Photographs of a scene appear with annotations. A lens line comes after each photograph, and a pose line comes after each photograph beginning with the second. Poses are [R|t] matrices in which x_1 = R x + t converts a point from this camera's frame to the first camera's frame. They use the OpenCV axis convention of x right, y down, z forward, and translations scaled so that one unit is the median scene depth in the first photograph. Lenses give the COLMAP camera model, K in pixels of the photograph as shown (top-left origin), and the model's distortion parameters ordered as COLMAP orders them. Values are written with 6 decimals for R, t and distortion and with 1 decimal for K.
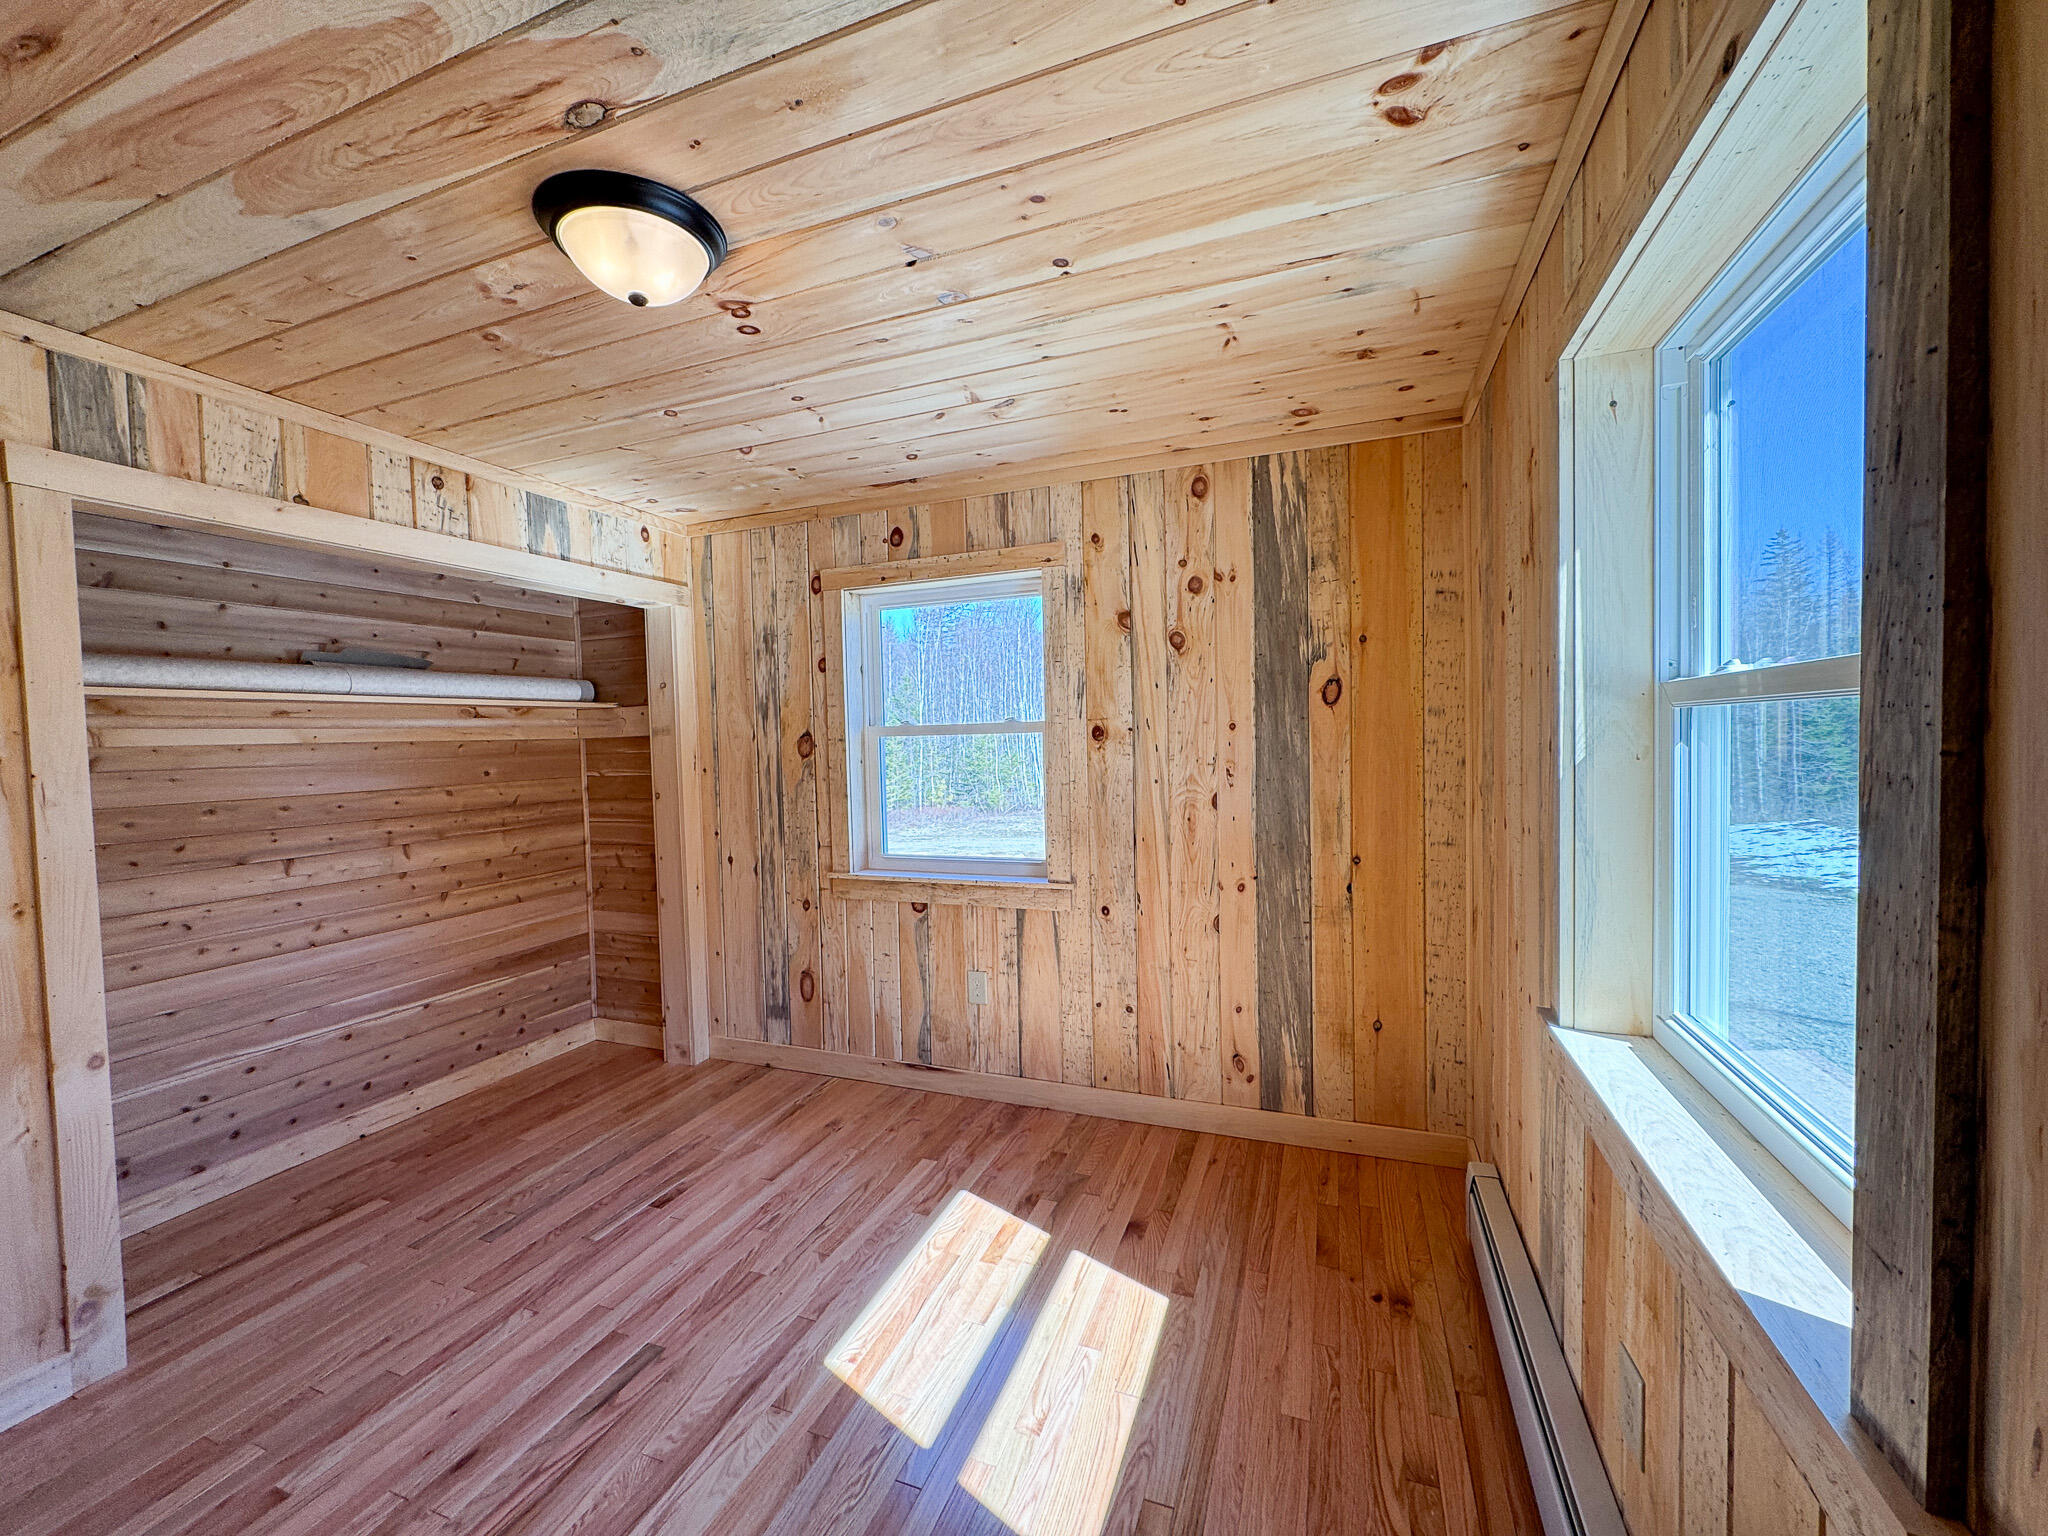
lens RADIAL K [[813.9, 0, 1024.4], [0, 813.9, 765.9], [0, 0, 1]] dist [-0.000483, -0.000184]
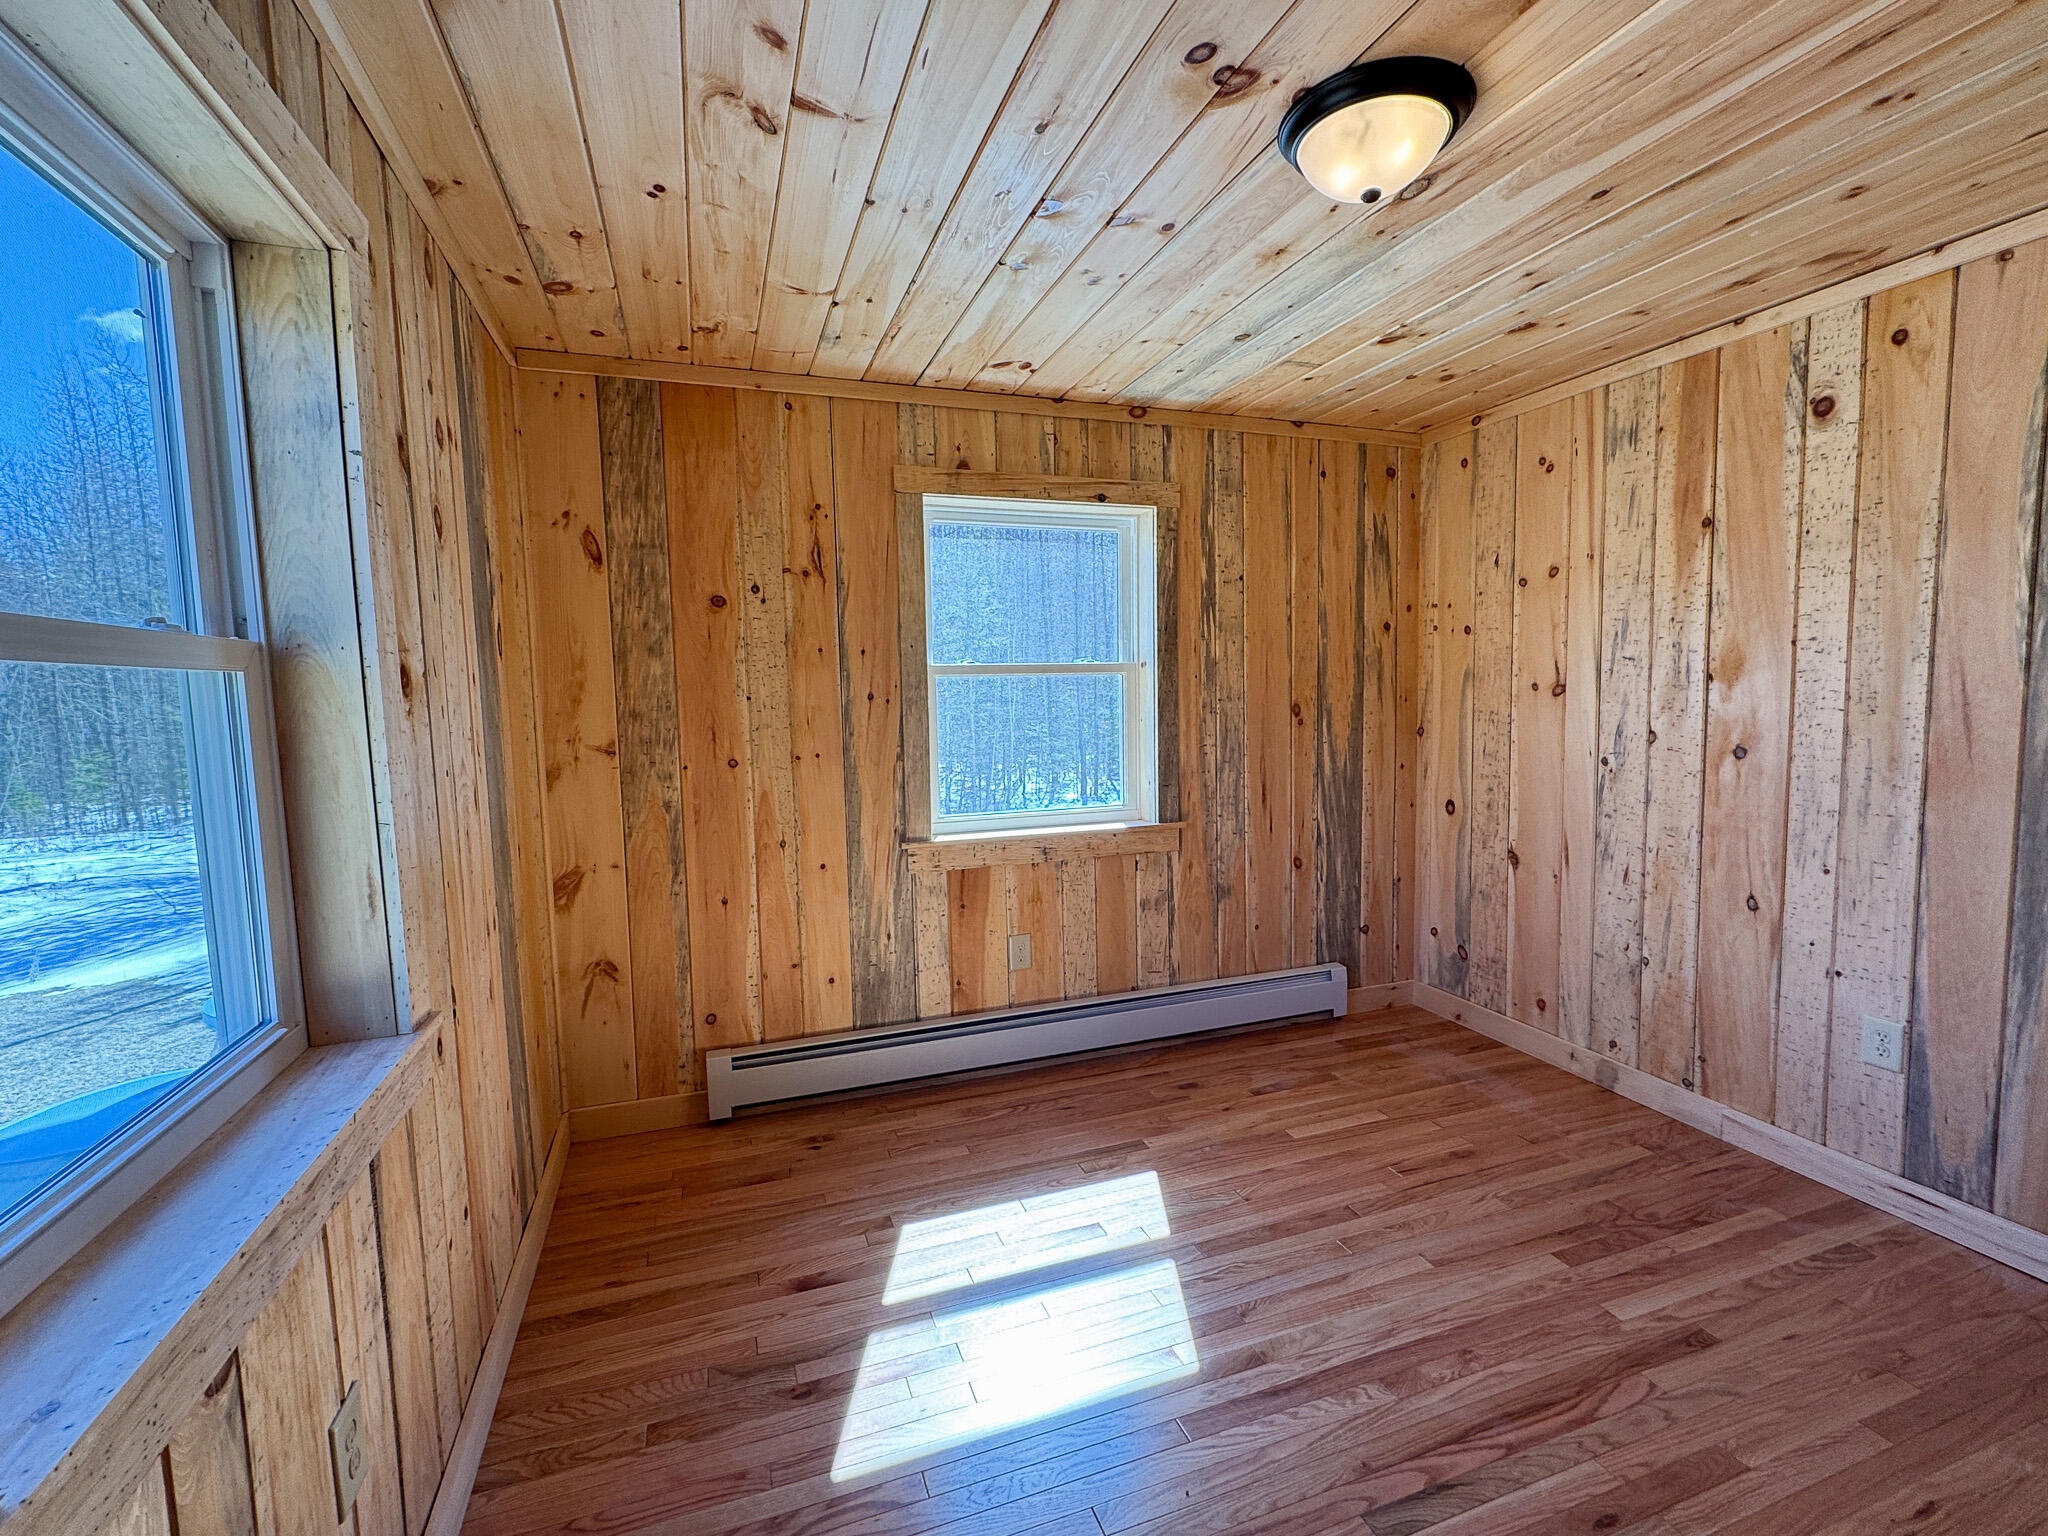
lens RADIAL K [[864.6, 0, 1024.6], [0, 864.6, 766.8], [0, 0, 1]] dist [-0.000868, -0.000014]
pose [[-0.642312, -0.035280, 0.765631, -0.784653], [0.057215, 0.993946, 0.093800, -0.027576], [-0.764305, 0.104055, -0.636405, 1.589128]]
